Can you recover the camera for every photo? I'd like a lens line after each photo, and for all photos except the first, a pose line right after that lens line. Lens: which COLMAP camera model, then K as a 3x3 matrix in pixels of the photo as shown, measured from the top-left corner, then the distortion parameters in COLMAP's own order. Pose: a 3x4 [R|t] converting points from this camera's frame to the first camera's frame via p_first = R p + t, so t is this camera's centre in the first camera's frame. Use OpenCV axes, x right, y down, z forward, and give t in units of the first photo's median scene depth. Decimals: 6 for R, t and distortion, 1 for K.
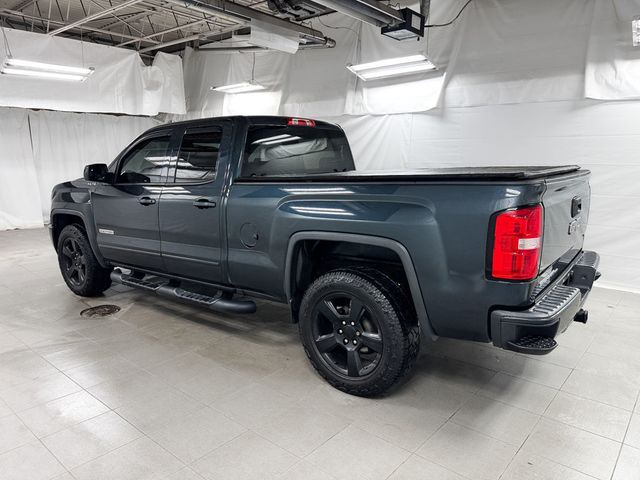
lens RADIAL K [[462.9, 0, 320.0], [0, 462.9, 240.0], [0, 0, 1]] dist [-0.003576, -0.002581]
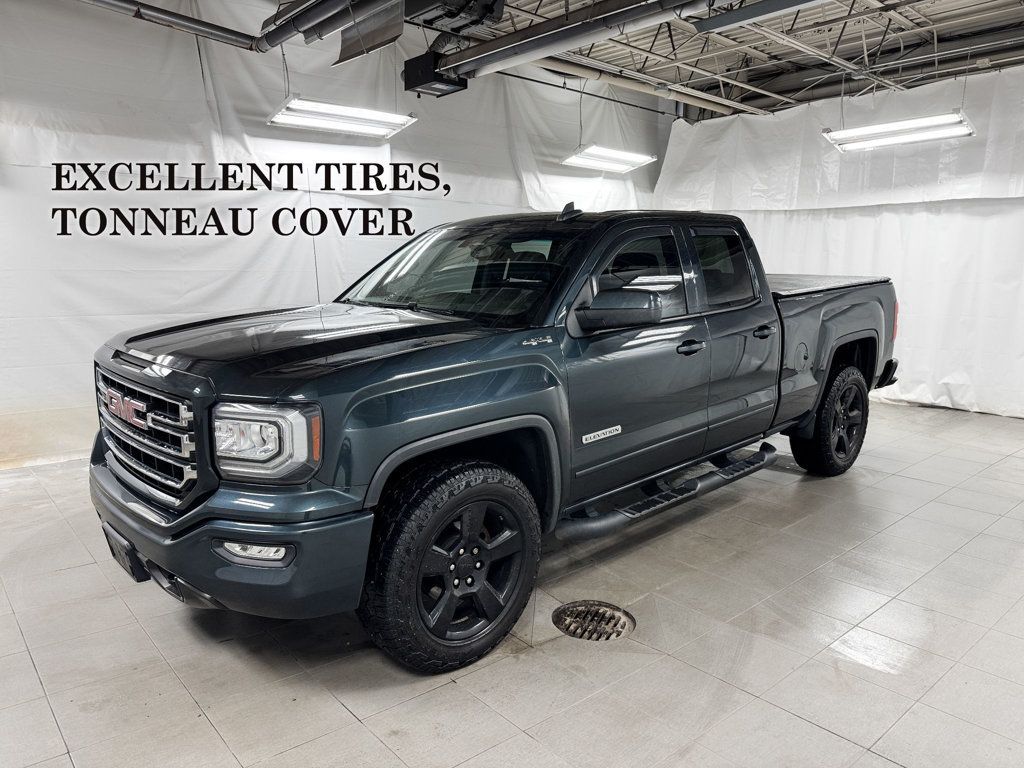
lens RADIAL K [[722.2, 0, 512.0], [0, 722.2, 384.0], [0, 0, 1]] dist [-0.001792, -0.006536]
pose [[0.142191, -0.162531, 0.976404, -1.158205], [0.169368, 0.975875, 0.137779, -0.178837], [-0.975242, 0.145780, 0.166288, 0.961029]]
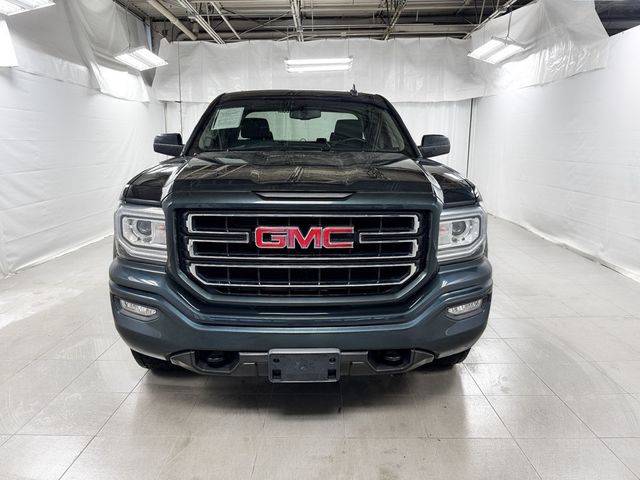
lens RADIAL K [[443.8, 0, 310.6], [0, 443.8, 241.2], [0, 0, 1]] dist [0.004456, 0.000725]
pose [[-0.632278, -0.162791, 0.757445, -0.934269], [0.140701, 0.937289, 0.318894, -0.255028], [-0.761858, 0.308203, -0.569722, 1.602117]]
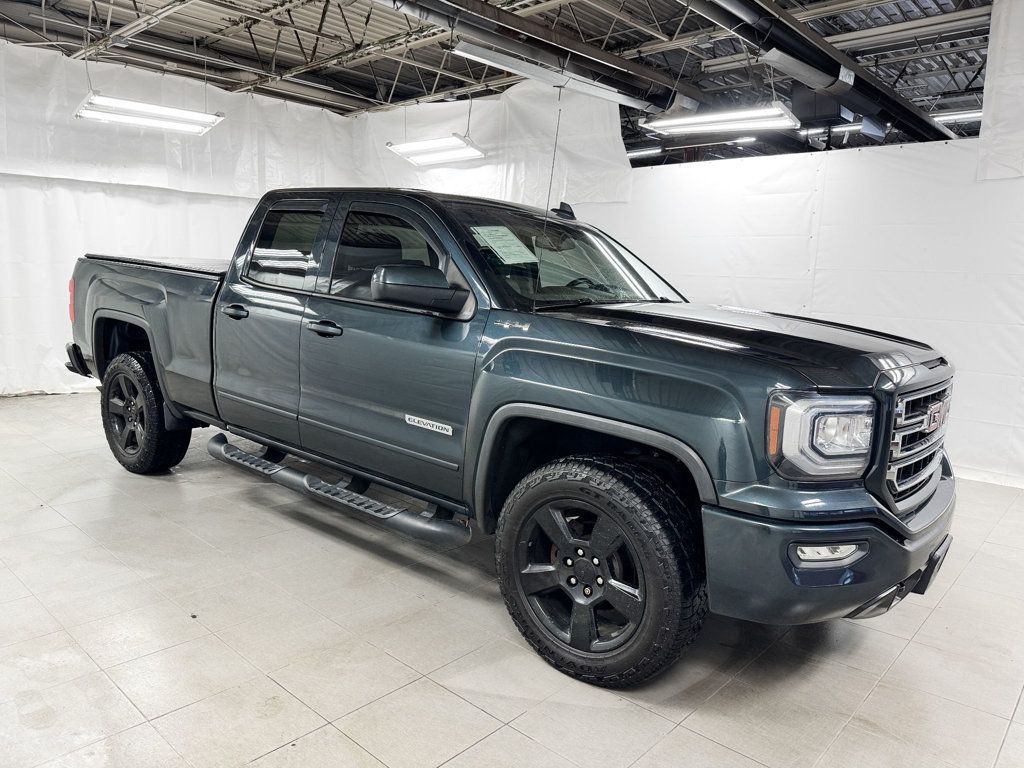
lens RADIAL K [[722.2, 0, 512.0], [0, 722.2, 384.0], [0, 0, 1]] dist [-0.001792, -0.006536]
pose [[-0.998204, -0.046596, 0.037659, -0.337777], [-0.032021, 0.946202, 0.321988, -0.324779], [-0.050636, 0.320204, -0.945994, 1.912661]]
